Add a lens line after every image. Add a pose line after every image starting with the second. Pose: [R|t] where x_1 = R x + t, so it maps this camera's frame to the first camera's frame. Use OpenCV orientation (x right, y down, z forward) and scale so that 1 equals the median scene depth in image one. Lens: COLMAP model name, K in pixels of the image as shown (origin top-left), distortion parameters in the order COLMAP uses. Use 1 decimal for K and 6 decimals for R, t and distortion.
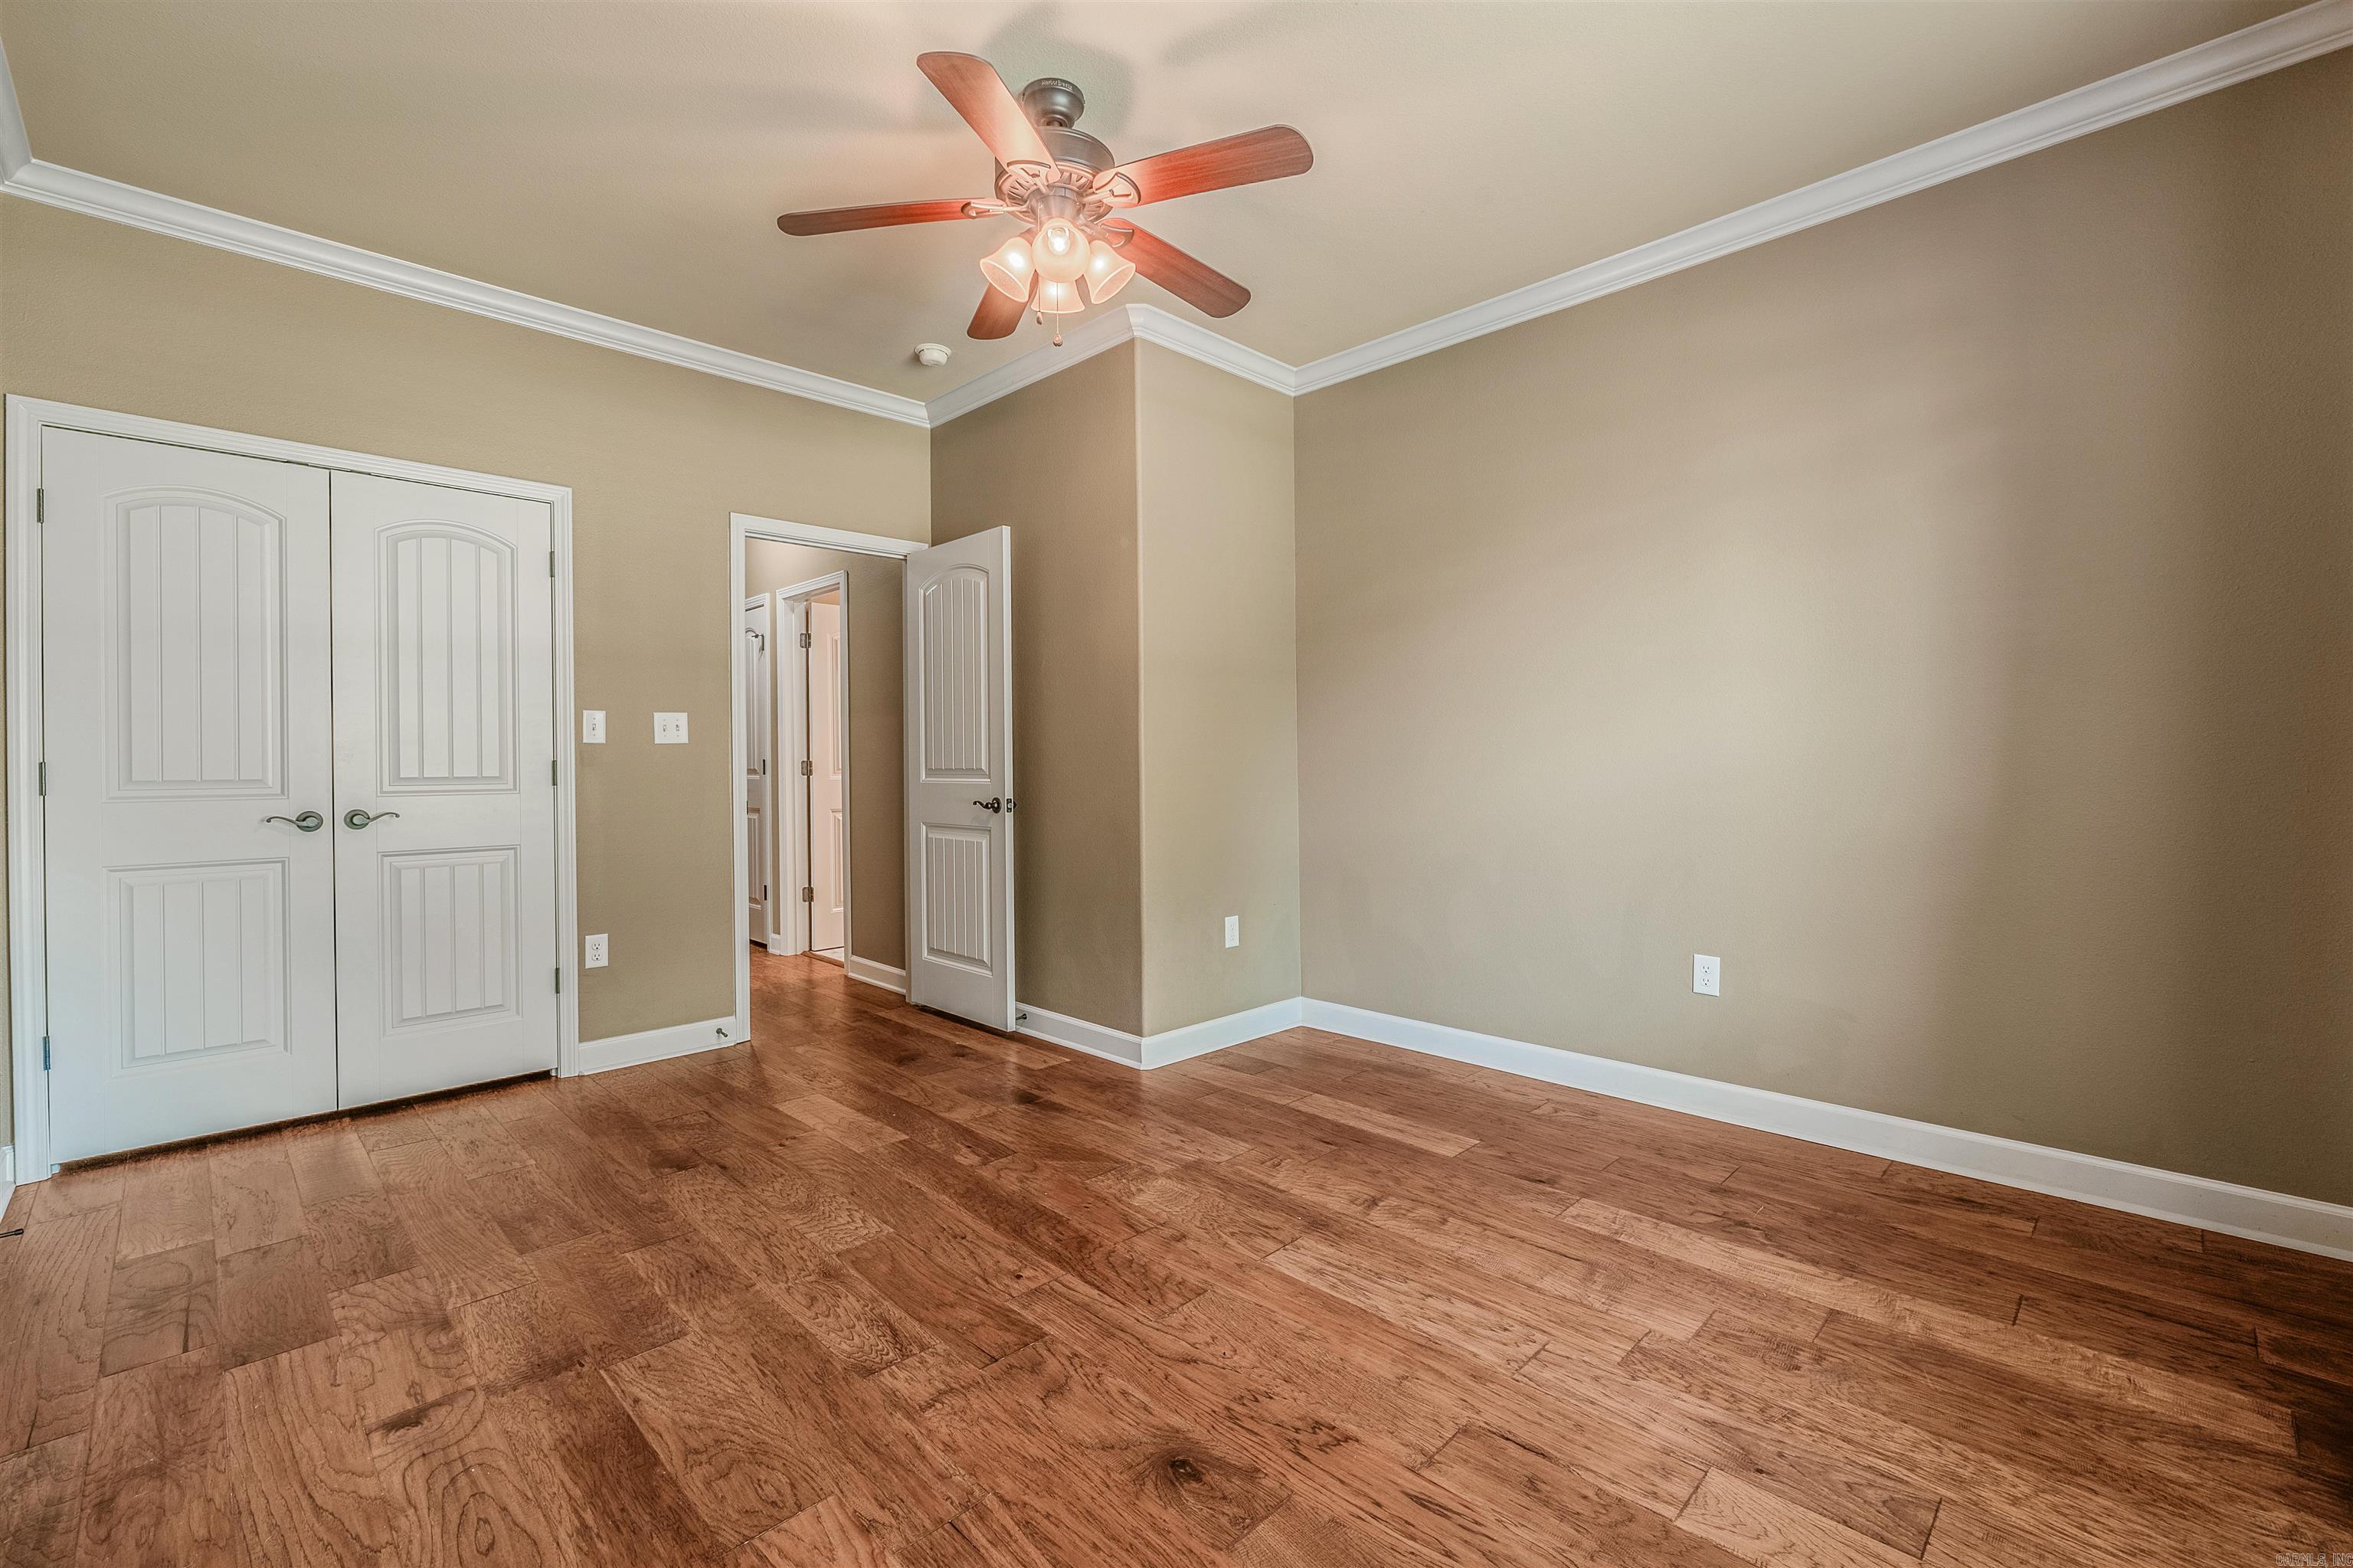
lens RADIAL K [[1002.9, 0, 1175.4], [0, 1002.9, 766.6], [0, 0, 1]] dist [-0.005274, -0.001251]
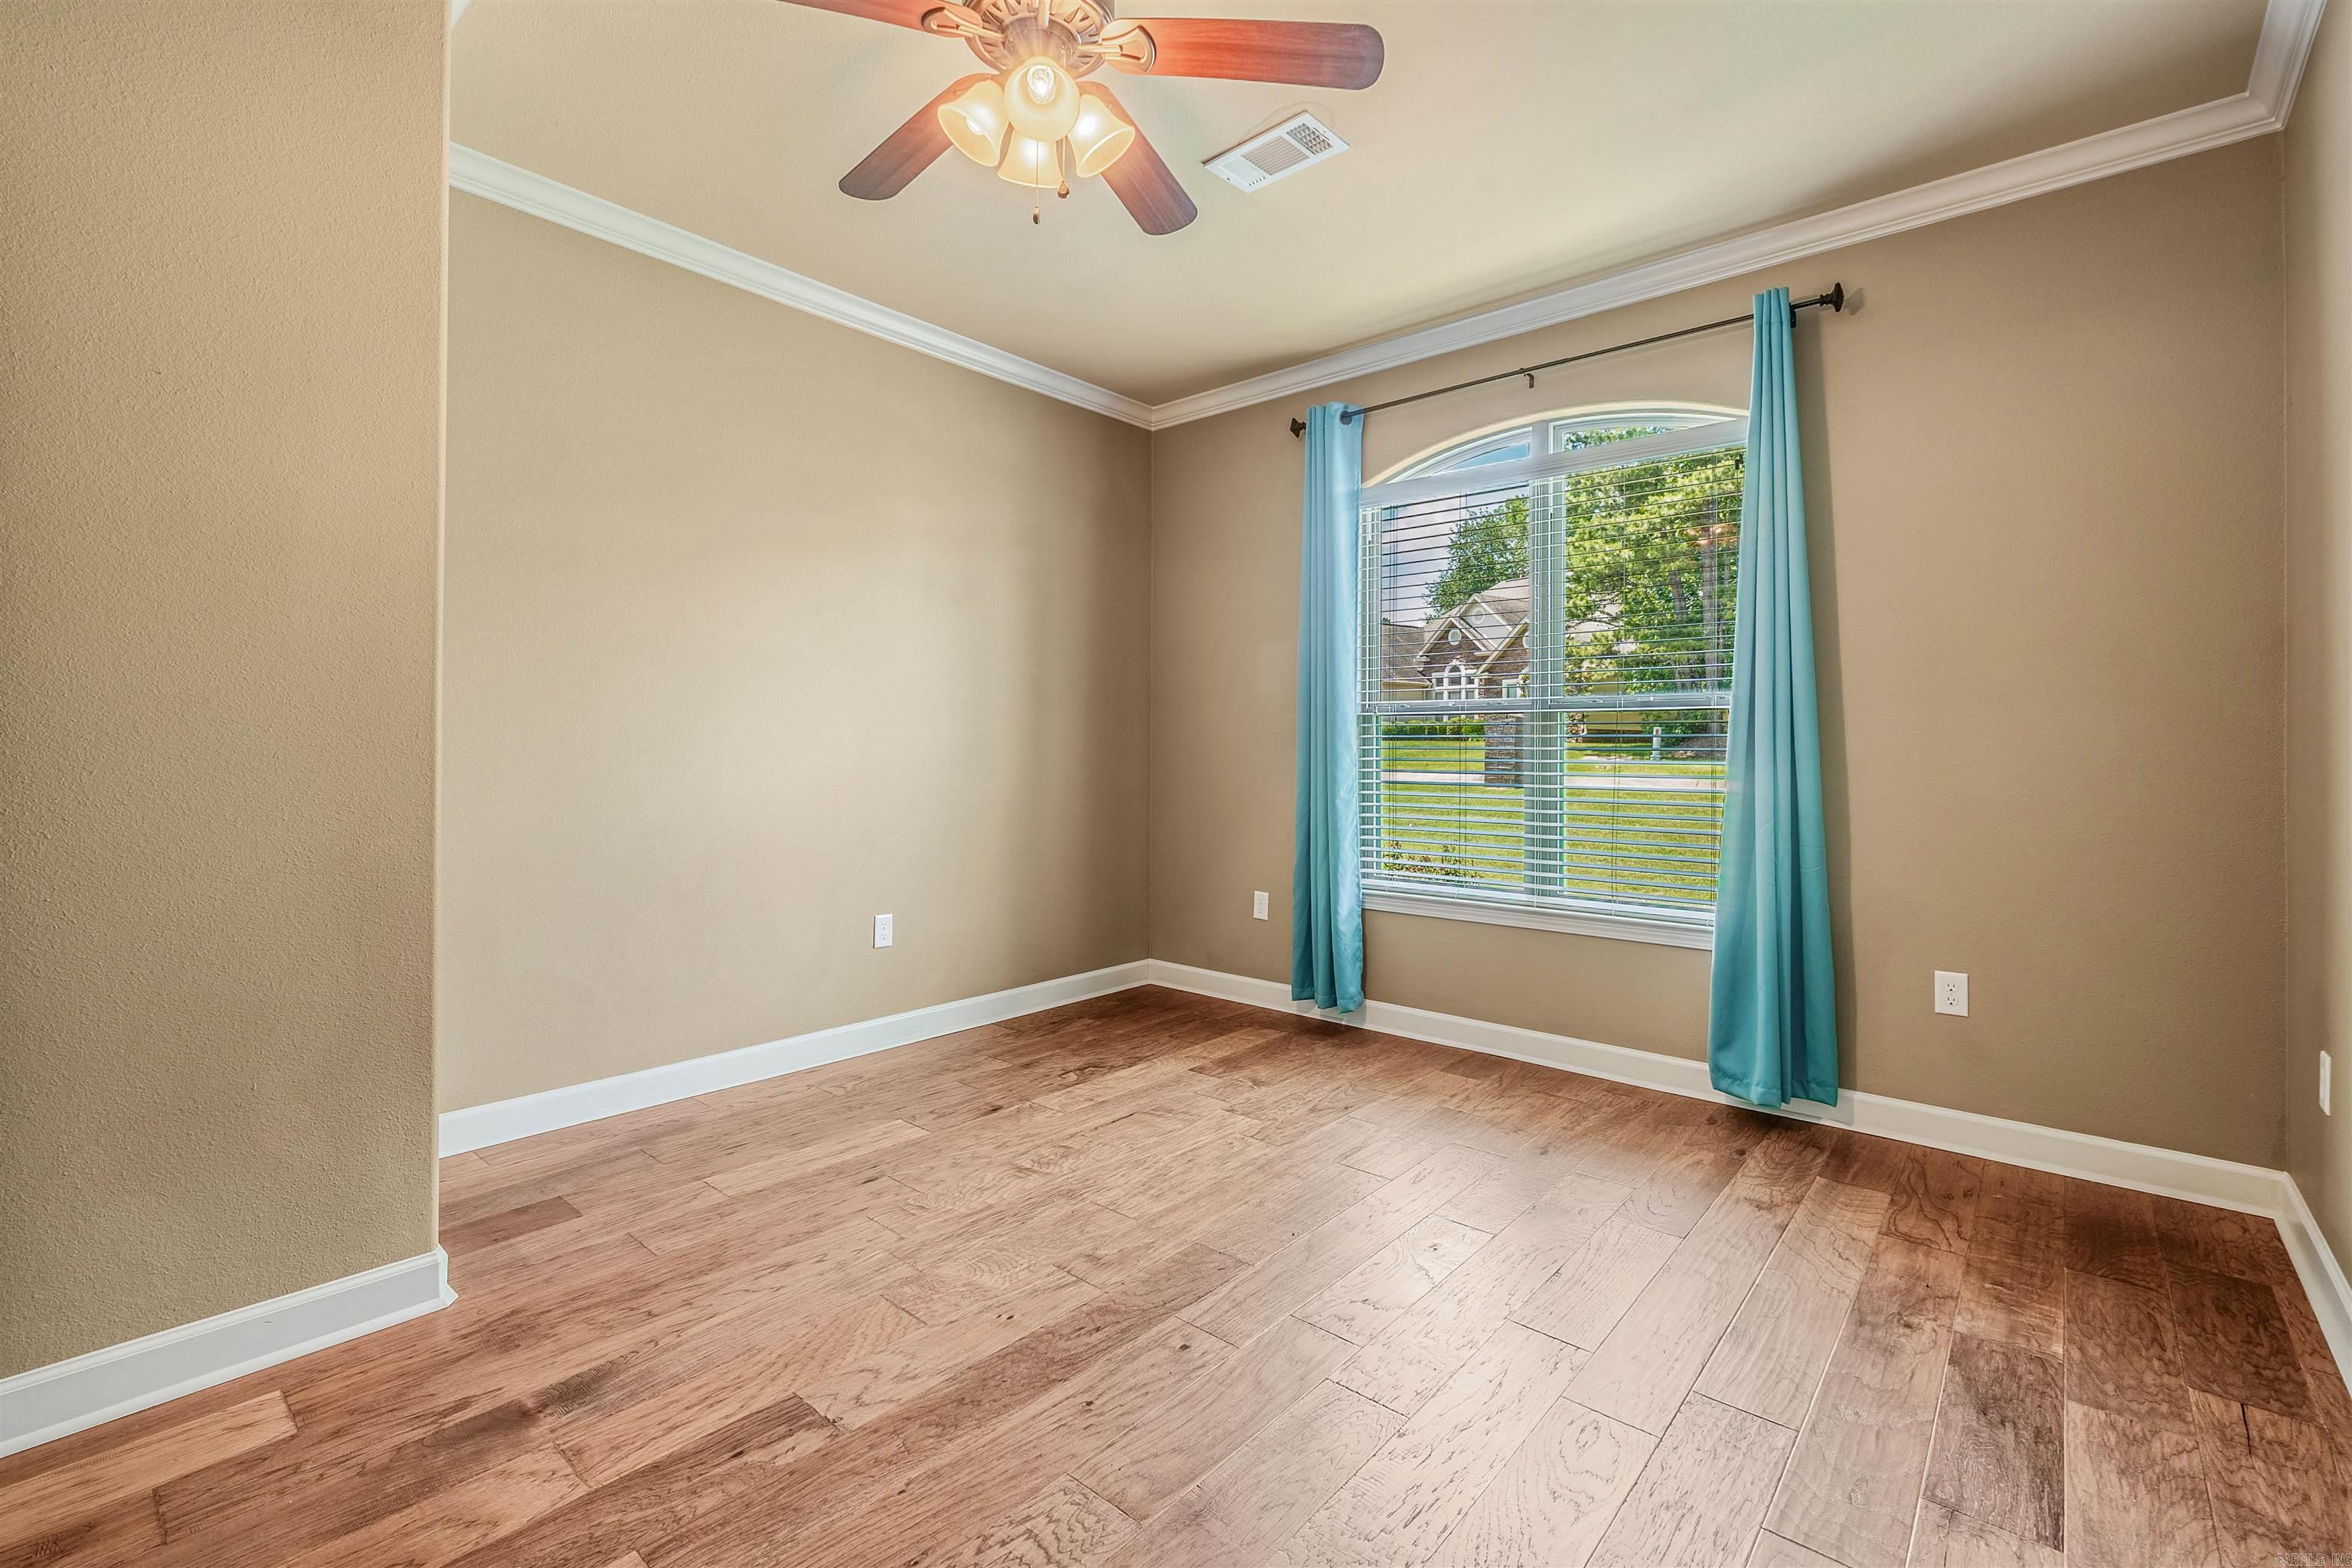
lens RADIAL K [[1002.4, 0, 1174.9], [0, 1002.4, 766.6], [0, 0, 1]] dist [-0.005274, -0.001251]
pose [[-0.066102, -0.007074, 0.997788, -0.814061], [-0.002178, 0.999974, 0.006945, 0.000545], [-0.997811, -0.001714, -0.066115, 0.854266]]
